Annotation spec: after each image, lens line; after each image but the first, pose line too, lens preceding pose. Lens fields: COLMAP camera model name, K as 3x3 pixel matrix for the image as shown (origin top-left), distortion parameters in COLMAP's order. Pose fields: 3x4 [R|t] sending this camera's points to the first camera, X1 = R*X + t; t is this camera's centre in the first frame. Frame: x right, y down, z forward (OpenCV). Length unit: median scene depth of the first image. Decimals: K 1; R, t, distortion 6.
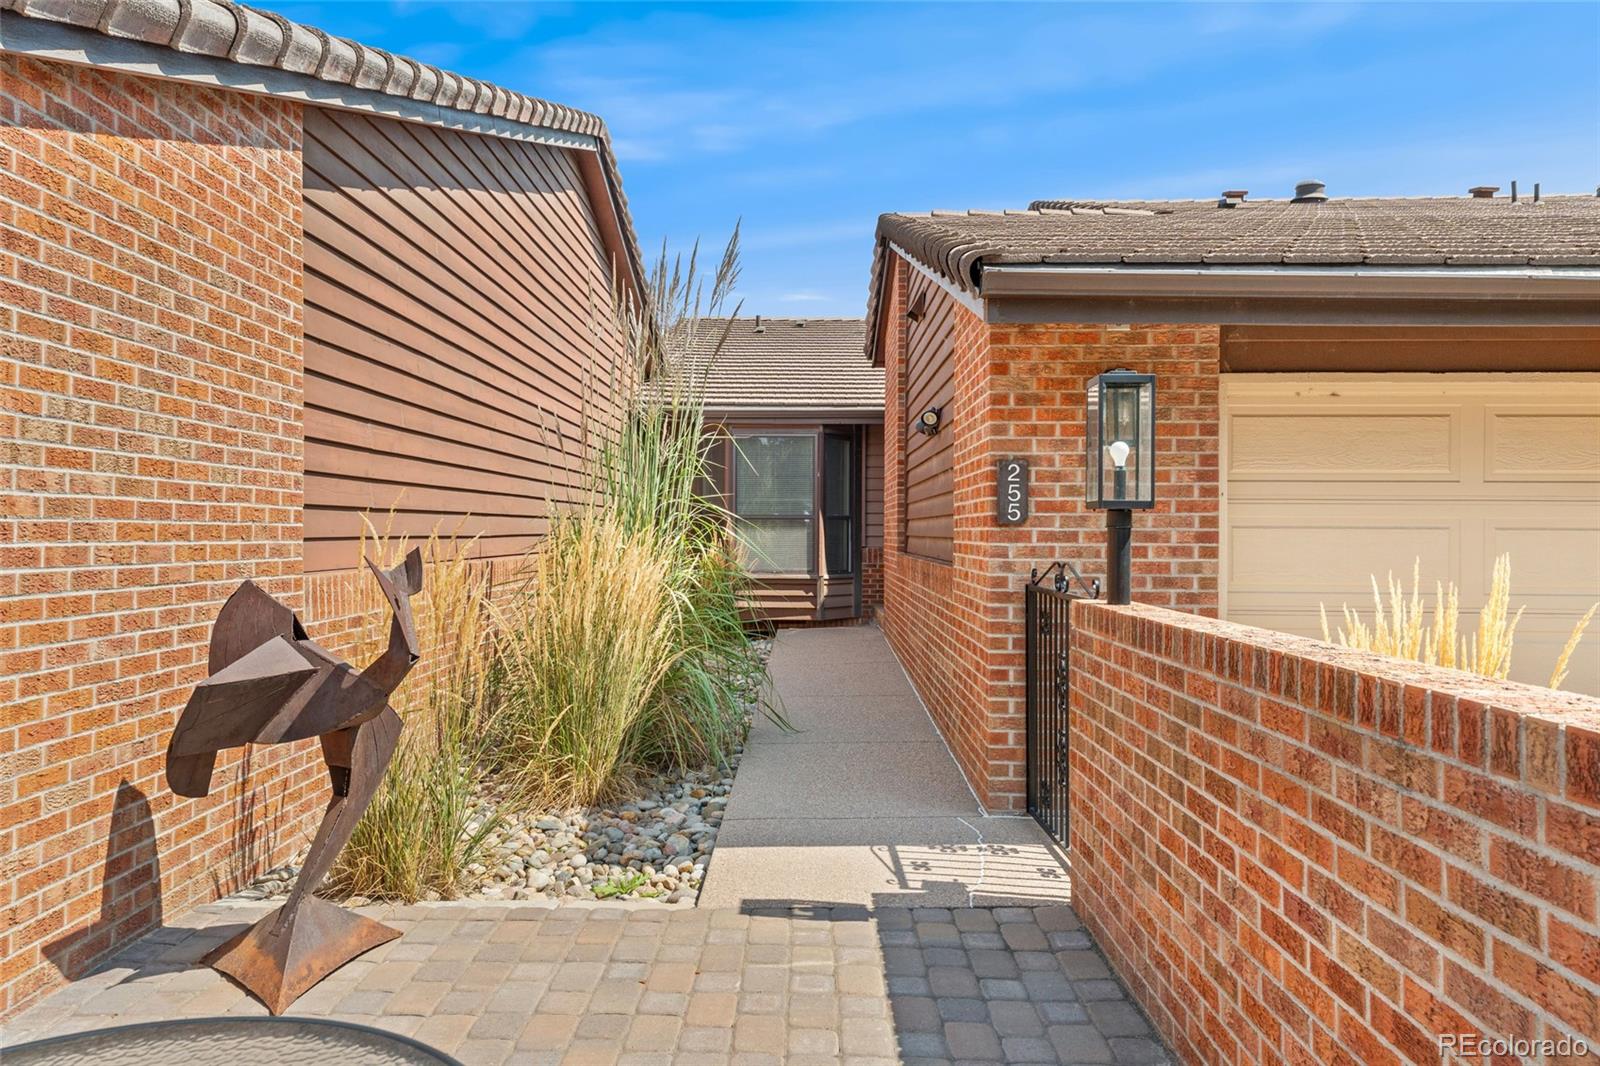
lens RADIAL K [[1076.6, 0, 800.0], [0, 1076.6, 533.0], [0, 0, 1]] dist [0.007832, 0.002601]
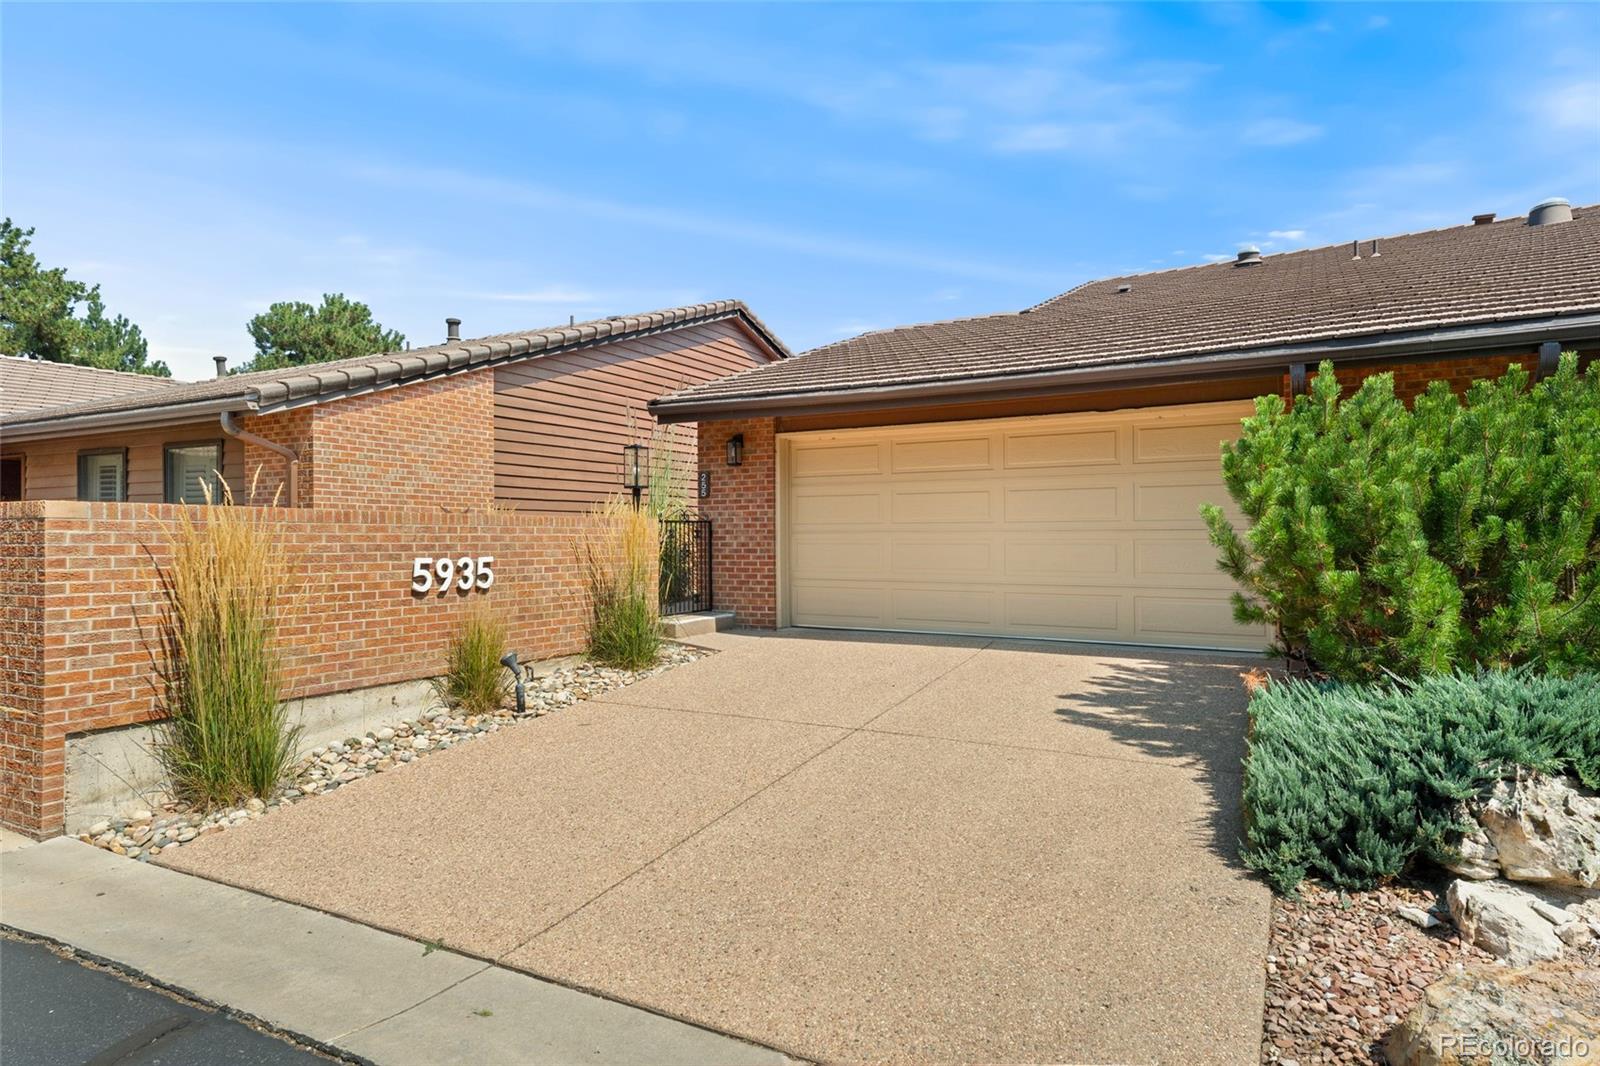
lens RADIAL K [[926.1, 0, 800.0], [0, 926.1, 533.0], [0, 0, 1]] dist [-0.001434, -0.000143]
pose [[0.875140, -0.009184, -0.483782, 1.855575], [0.006007, 0.999949, -0.008117, 0.121286], [0.483832, 0.004198, 0.875151, -1.036986]]
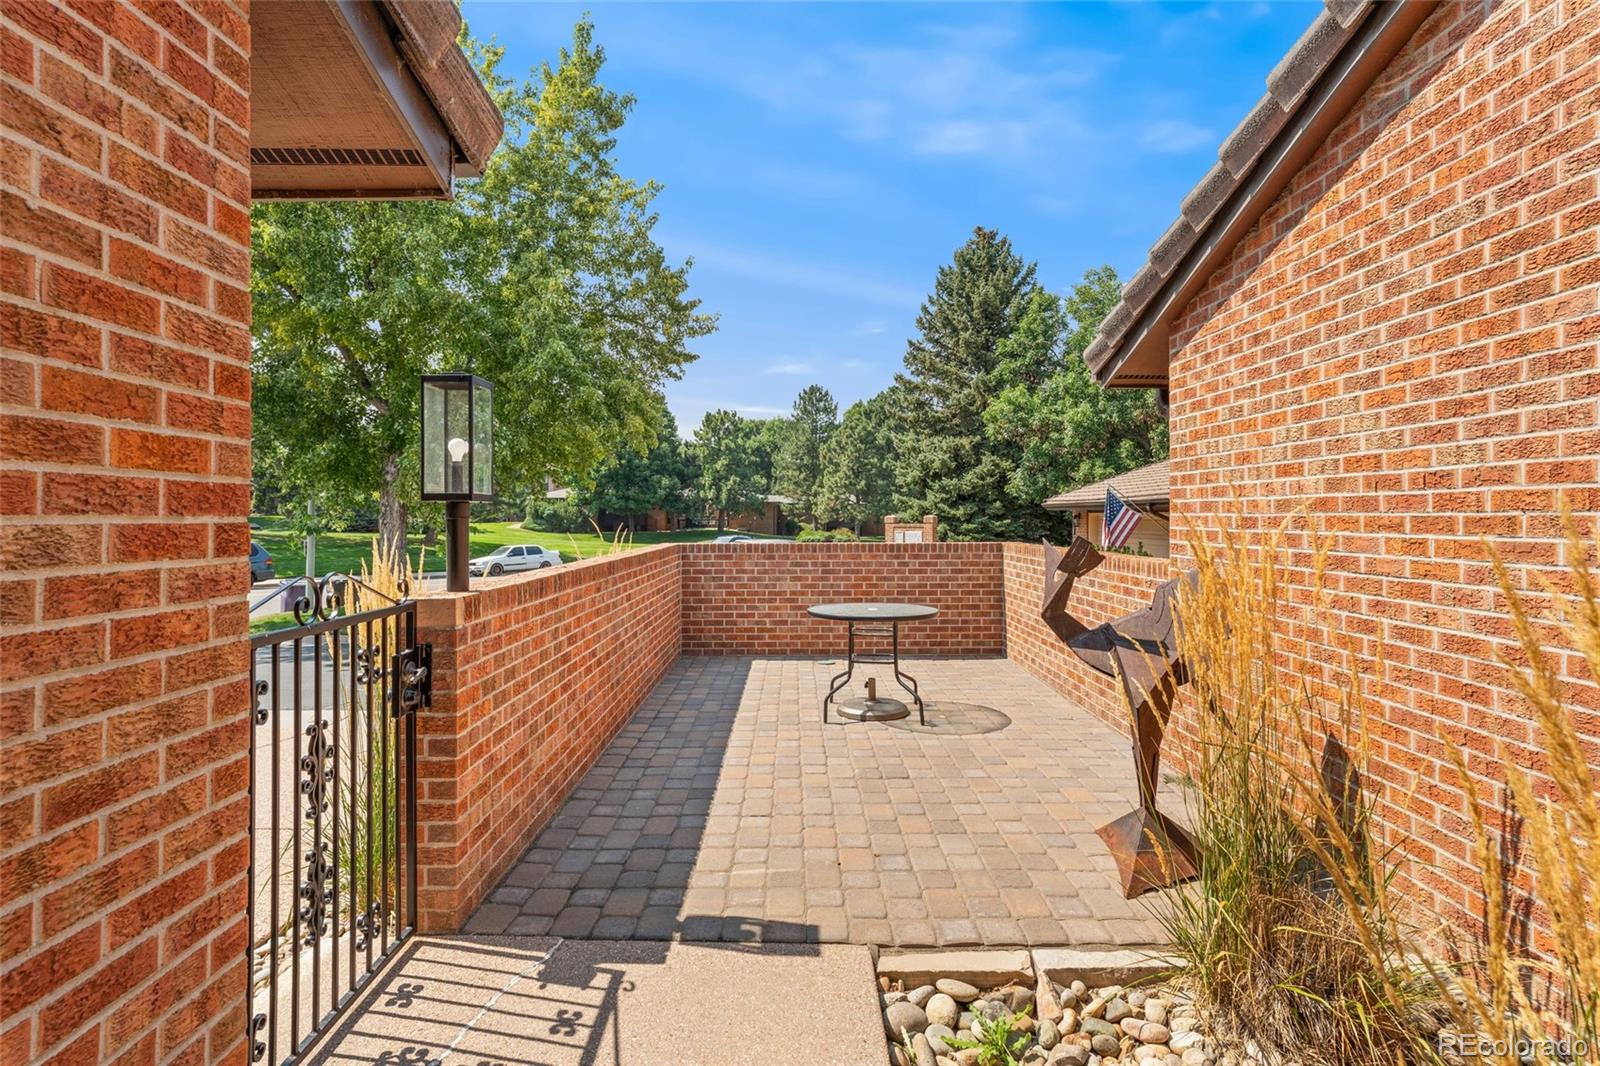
lens RADIAL K [[781.5, 0, 797.4], [0, 781.5, 512.4], [0, 0, 1]] dist [-0.000141, -0.000050]
pose [[-0.999920, -0.000478, -0.012603, -0.027972], [-0.000393, 0.999977, -0.006766, -0.006054], [0.012605, -0.006760, -0.999898, 1.626152]]
